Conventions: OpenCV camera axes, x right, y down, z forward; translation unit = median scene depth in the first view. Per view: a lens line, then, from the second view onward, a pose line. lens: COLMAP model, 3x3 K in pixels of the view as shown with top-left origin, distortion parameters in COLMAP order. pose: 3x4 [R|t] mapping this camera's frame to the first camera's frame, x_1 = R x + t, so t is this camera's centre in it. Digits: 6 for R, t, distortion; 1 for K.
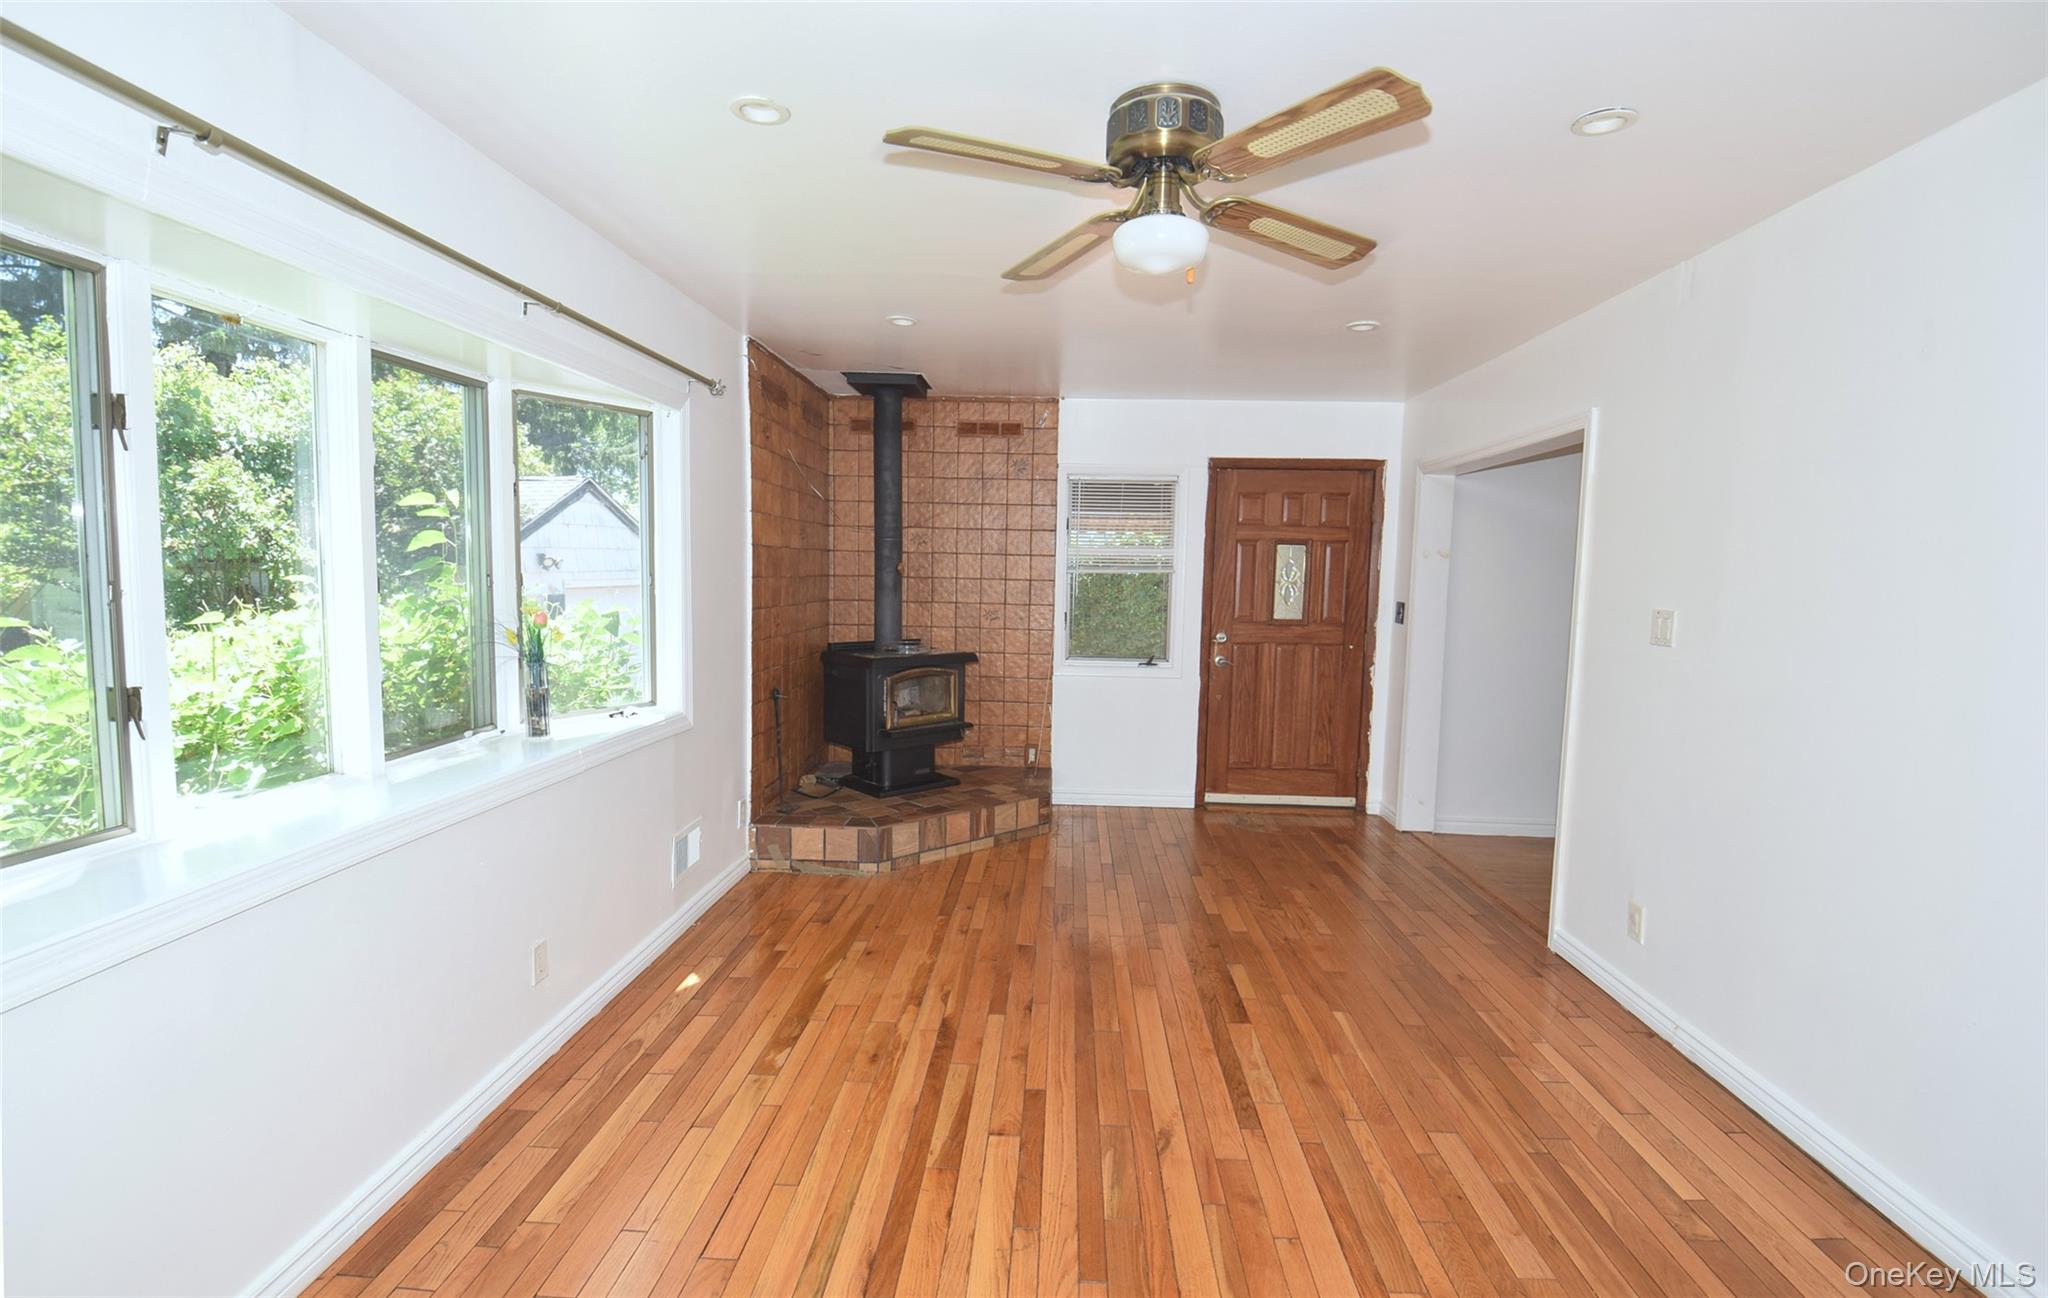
lens RADIAL K [[937.9, 0, 1031.1], [0, 937.9, 649.1], [0, 0, 1]] dist [0.042183, -0.055965]
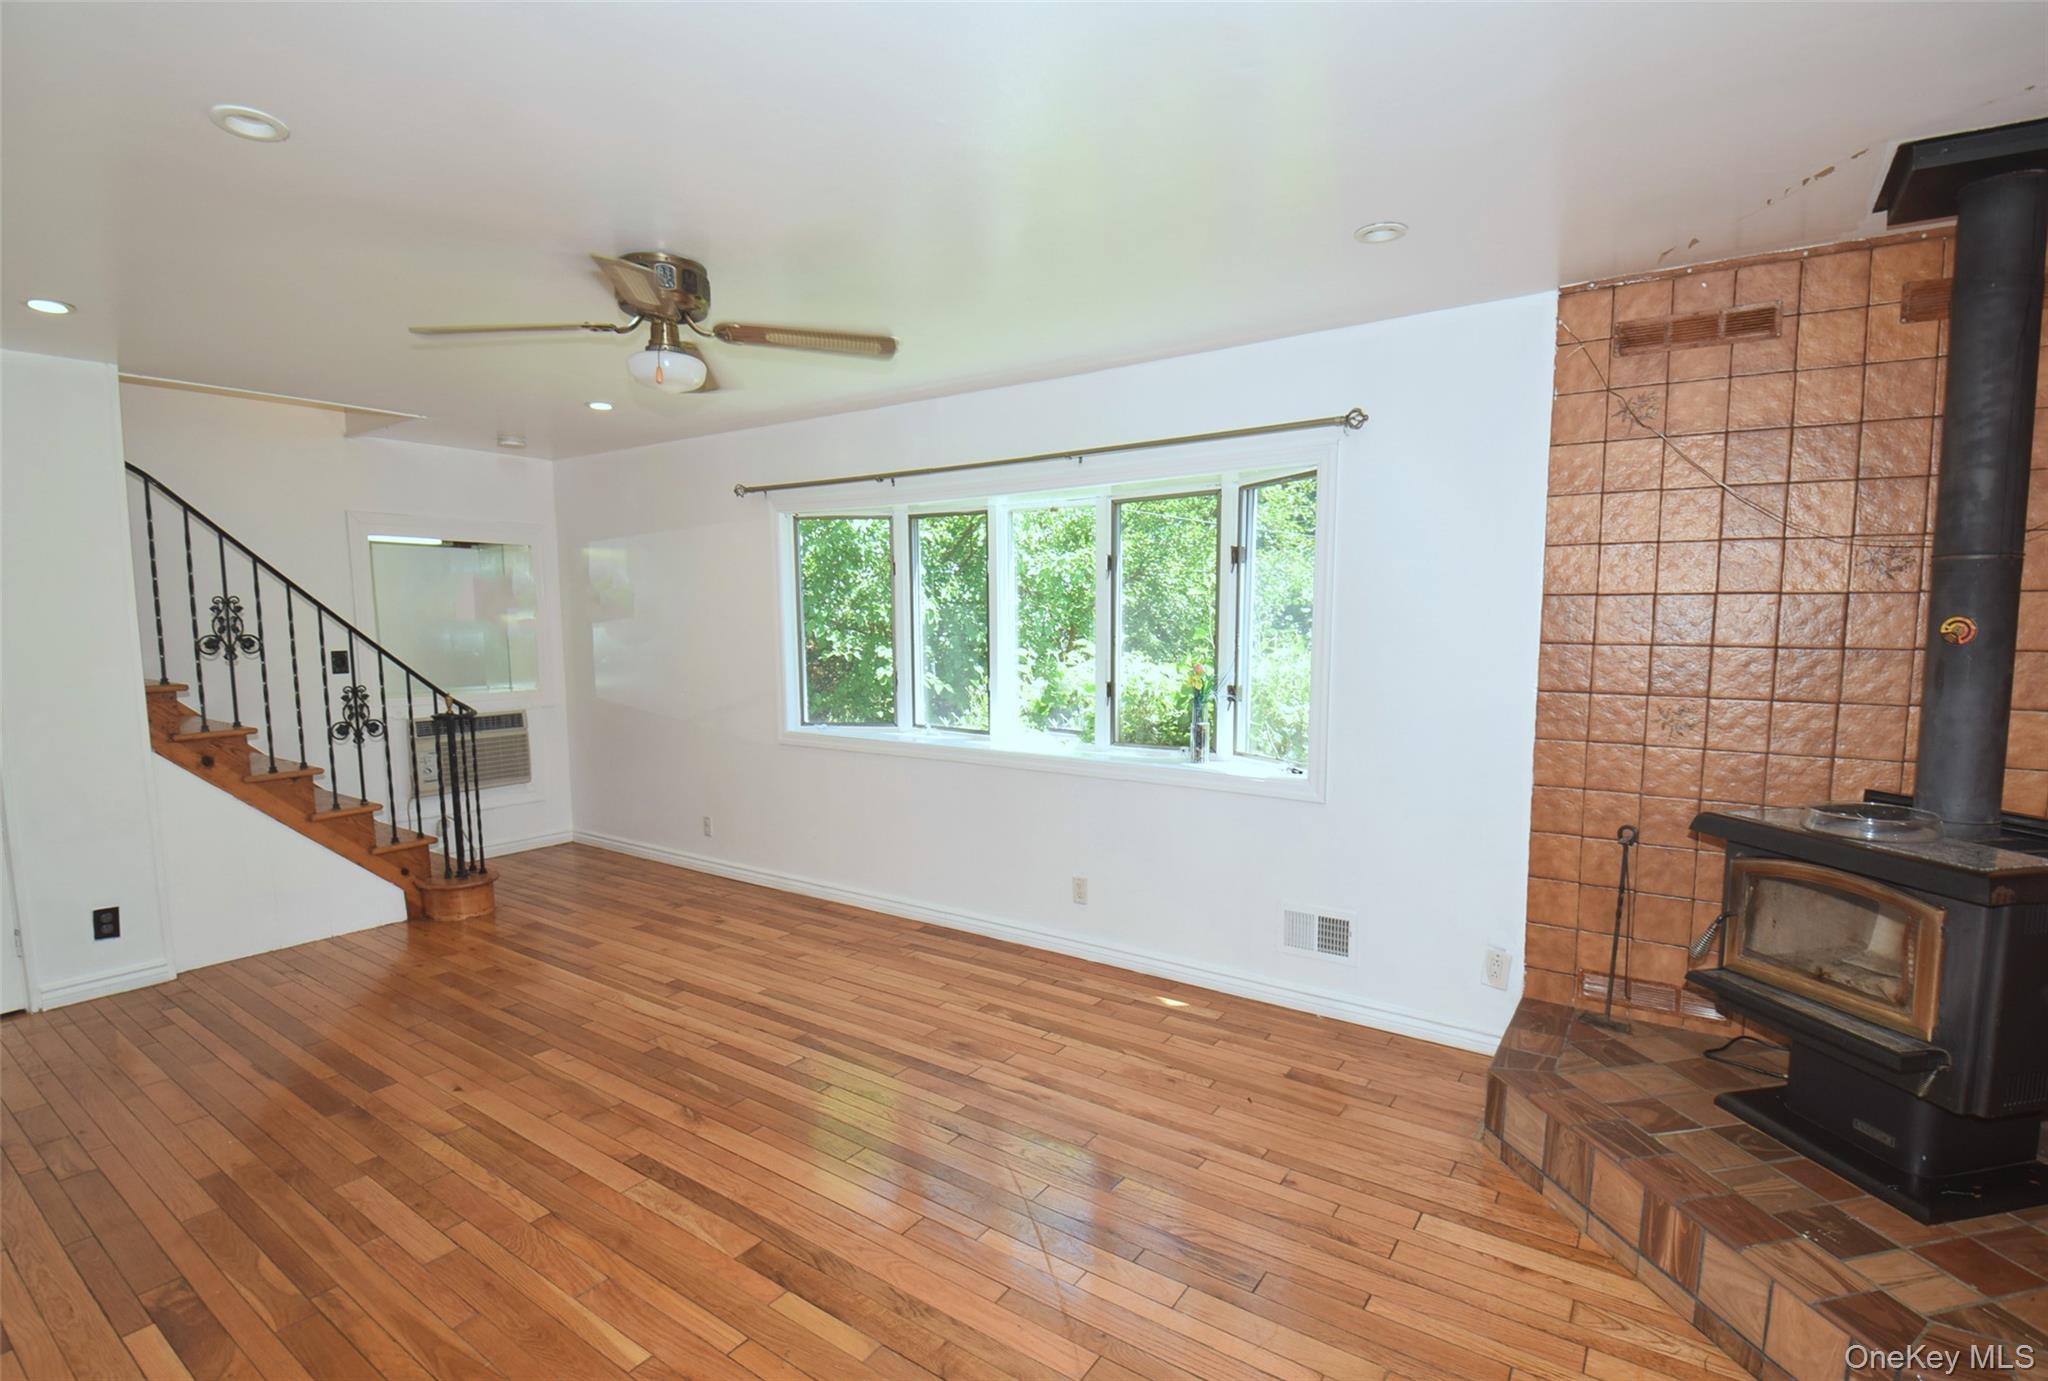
lens RADIAL K [[947.9, 0, 1032.3], [0, 947.9, 713.0], [0, 0, 1]] dist [0.019741, -0.030265]
pose [[-0.531336, 0.067540, -0.844464, 0.477650], [-0.080674, 0.988253, 0.129800, -0.084523], [0.843311, 0.137094, -0.519646, 1.037869]]
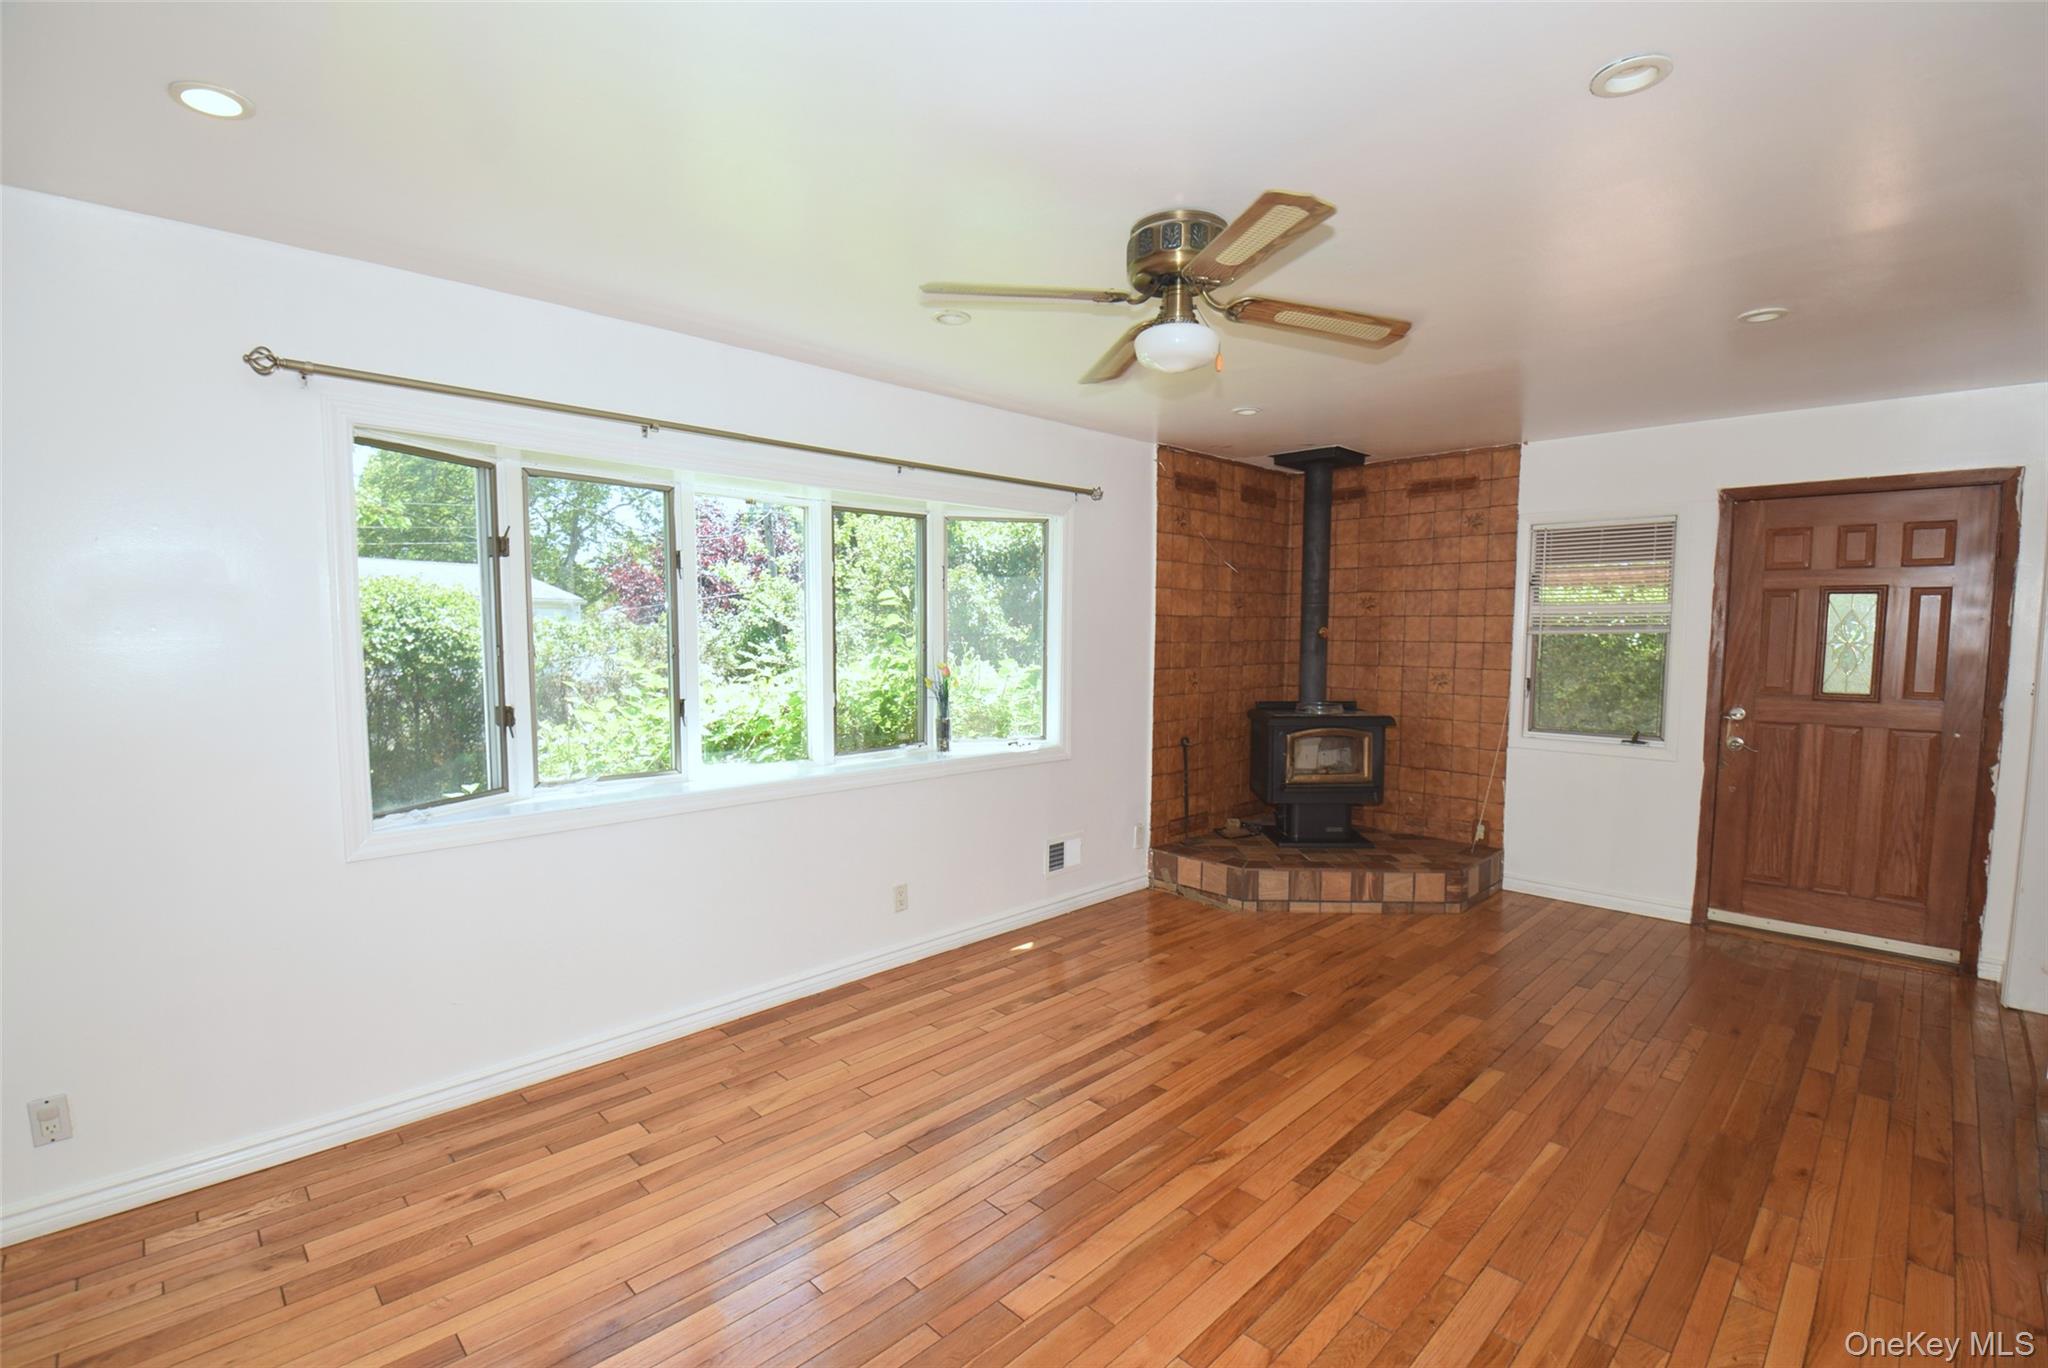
lens RADIAL K [[909.8, 0, 1020.9], [0, 909.8, 697.2], [0, 0, 1]] dist [0.019064, -0.029875]
pose [[0.725863, 0.032986, -0.687048, 0.372443], [-0.046908, 0.998898, -0.001599, 0.003817], [0.686238, 0.033389, 0.726610, 0.042386]]
